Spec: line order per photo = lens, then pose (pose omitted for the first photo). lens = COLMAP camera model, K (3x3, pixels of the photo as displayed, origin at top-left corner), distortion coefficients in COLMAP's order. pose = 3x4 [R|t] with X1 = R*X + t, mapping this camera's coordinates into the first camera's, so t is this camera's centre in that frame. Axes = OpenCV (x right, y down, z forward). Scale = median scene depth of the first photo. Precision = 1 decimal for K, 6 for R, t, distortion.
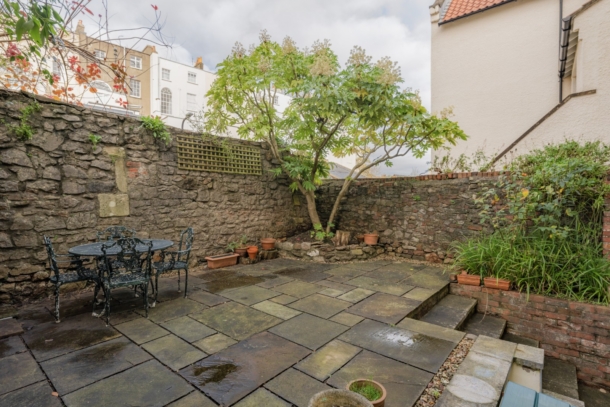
lens RADIAL K [[306.2, 0, 307.3], [0, 306.2, 204.3], [0, 0, 1]] dist [0.003920, 0.000060]
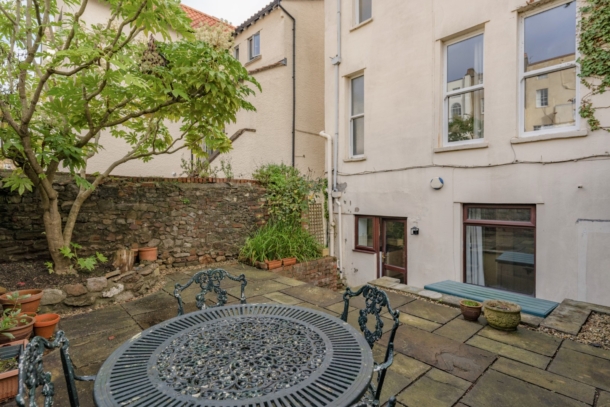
lens RADIAL K [[306.2, 0, 307.3], [0, 306.2, 204.3], [0, 0, 1]] dist [0.003920, 0.000060]
pose [[0.148595, -0.024312, 0.988599, -0.535028], [0.024155, 0.999489, 0.020949, -0.022300], [-0.988603, 0.020766, 0.149106, 0.498485]]
